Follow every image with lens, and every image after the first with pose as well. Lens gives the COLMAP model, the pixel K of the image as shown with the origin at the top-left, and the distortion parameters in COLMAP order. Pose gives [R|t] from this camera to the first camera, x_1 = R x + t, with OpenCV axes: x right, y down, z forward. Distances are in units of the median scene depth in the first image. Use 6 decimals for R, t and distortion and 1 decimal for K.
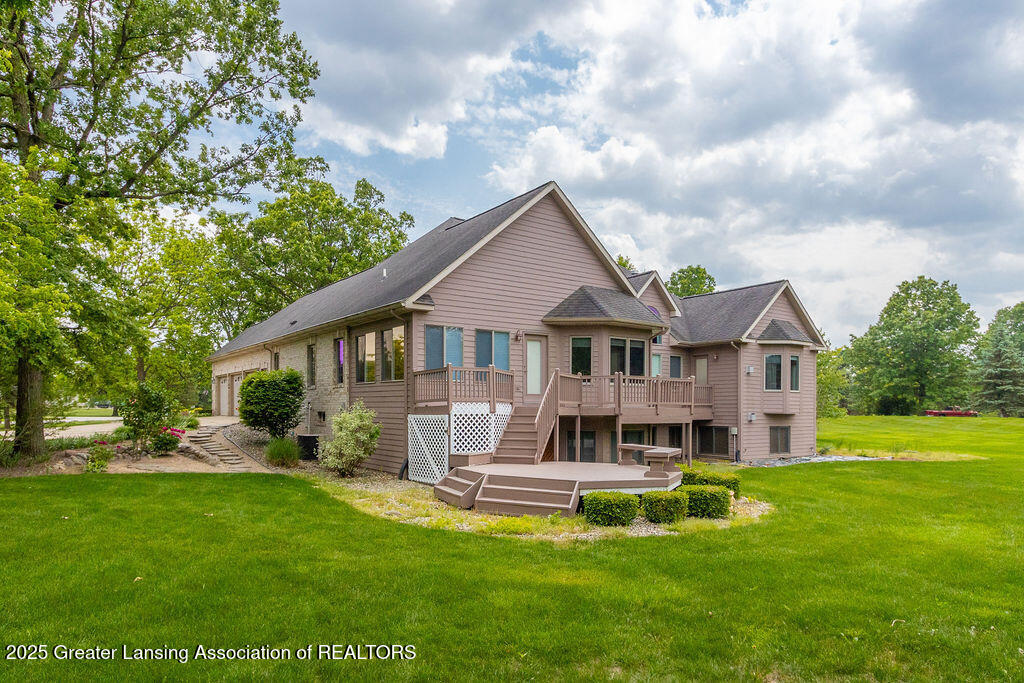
lens RADIAL K [[618.3, 0, 453.8], [0, 618.3, 343.6], [0, 0, 1]] dist [0.001776, 0.000101]
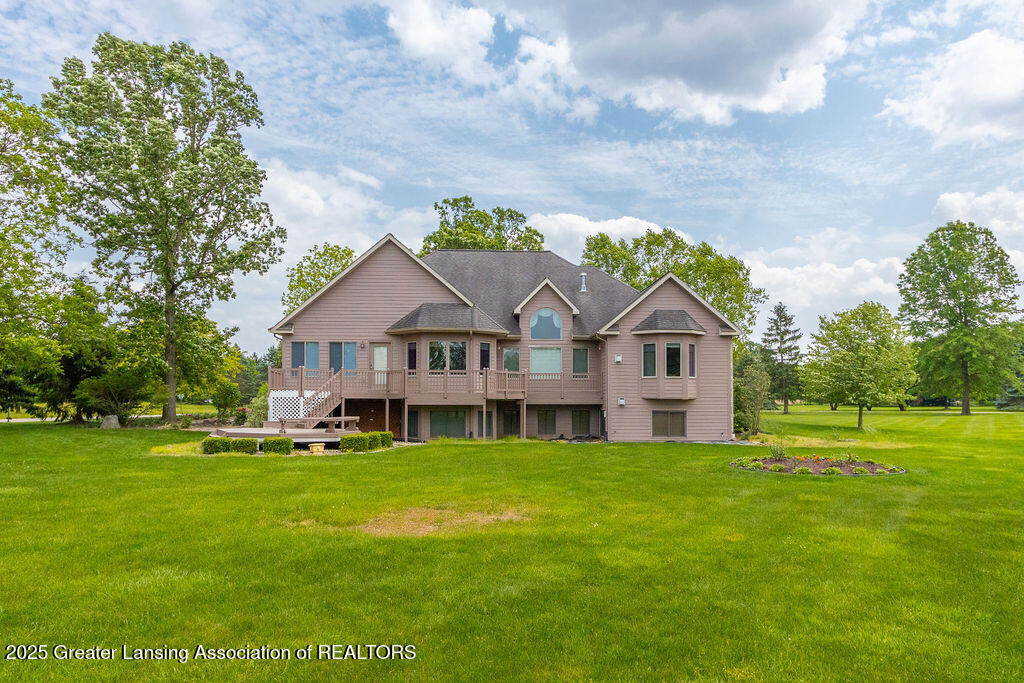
lens RADIAL K [[618.3, 0, 453.8], [0, 618.3, 343.6], [0, 0, 1]] dist [0.001776, 0.000101]
pose [[0.842852, -0.050563, -0.535764, 0.832697], [0.056736, 0.998377, -0.004966, 0.004055], [0.535146, -0.026212, 0.844353, -0.087201]]
